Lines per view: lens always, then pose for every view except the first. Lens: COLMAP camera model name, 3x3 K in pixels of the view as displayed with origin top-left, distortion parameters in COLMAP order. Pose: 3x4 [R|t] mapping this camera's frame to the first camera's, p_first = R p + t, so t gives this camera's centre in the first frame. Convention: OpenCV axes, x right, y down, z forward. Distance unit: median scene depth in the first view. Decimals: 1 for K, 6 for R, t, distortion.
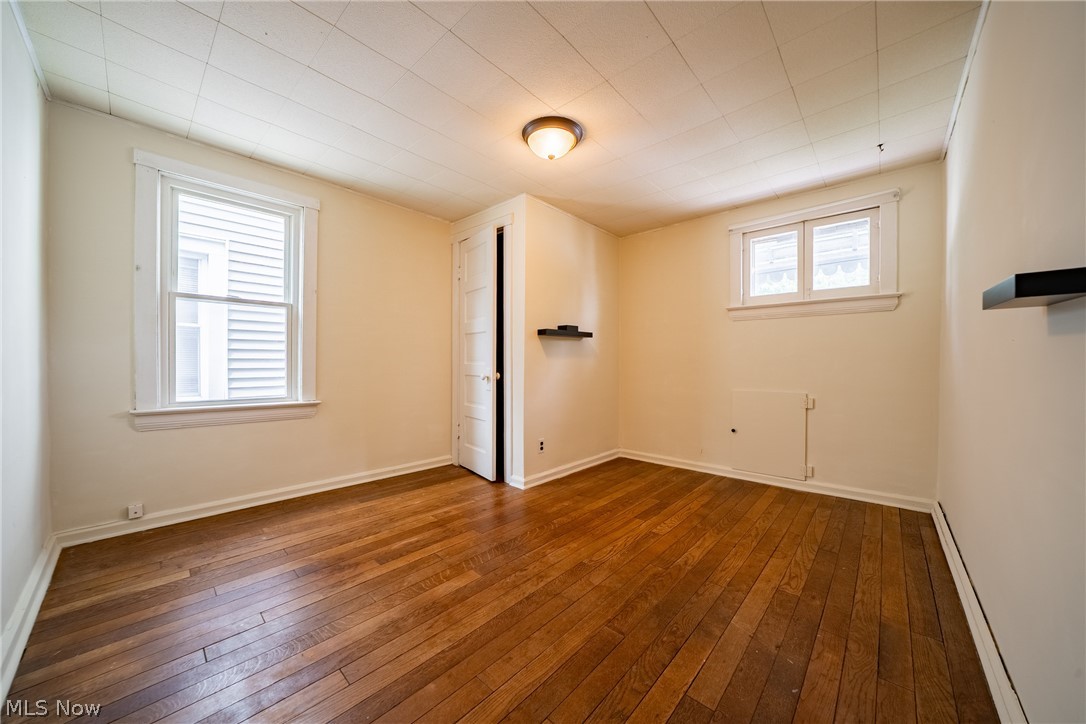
lens RADIAL K [[384.3, 0, 544.0], [0, 384.3, 357.4], [0, 0, 1]] dist [-0.017879, 0.000267]
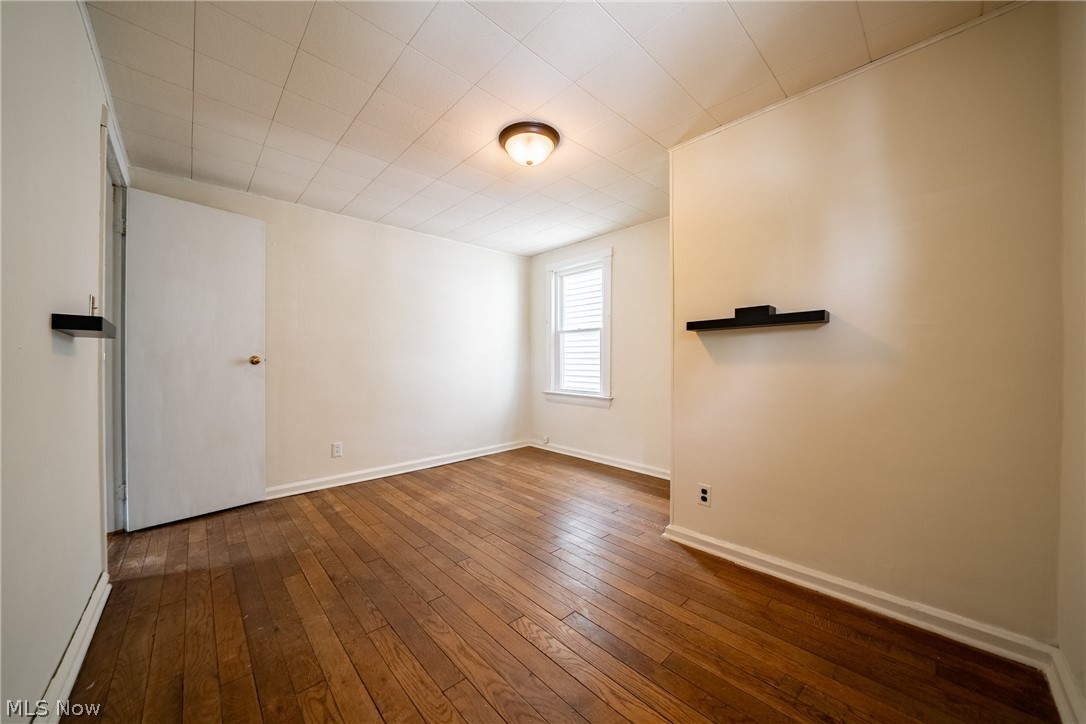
lens RADIAL K [[384.3, 0, 543.5], [0, 384.3, 364.1], [0, 0, 1]] dist [-0.017879, 0.000267]
pose [[-0.085174, -0.005310, -0.996352, 0.966722], [0.010316, 0.999928, -0.006211, 0.003152], [0.996313, -0.010807, -0.085113, 1.097527]]
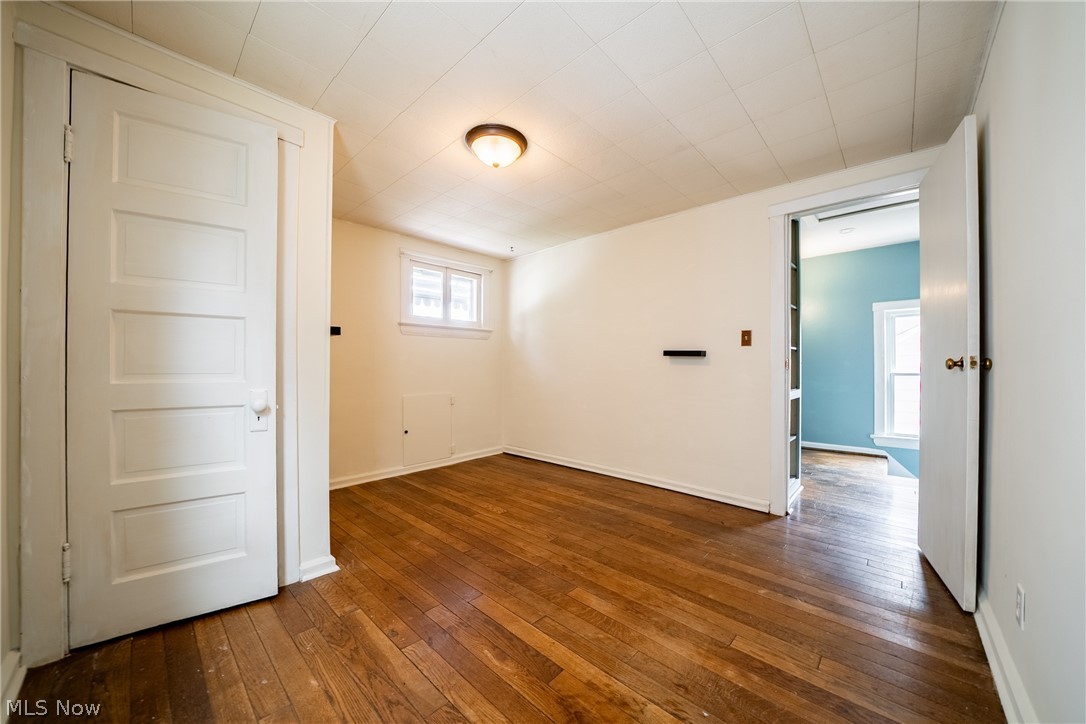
lens RADIAL K [[384.3, 0, 547.7], [0, 384.3, 367.0], [0, 0, 1]] dist [-0.017879, 0.000267]
pose [[0.009971, 0.000935, 0.999950, -0.922625], [-0.012420, 0.999923, -0.000811, -0.007094], [-0.999873, -0.012411, 0.009982, 0.843156]]
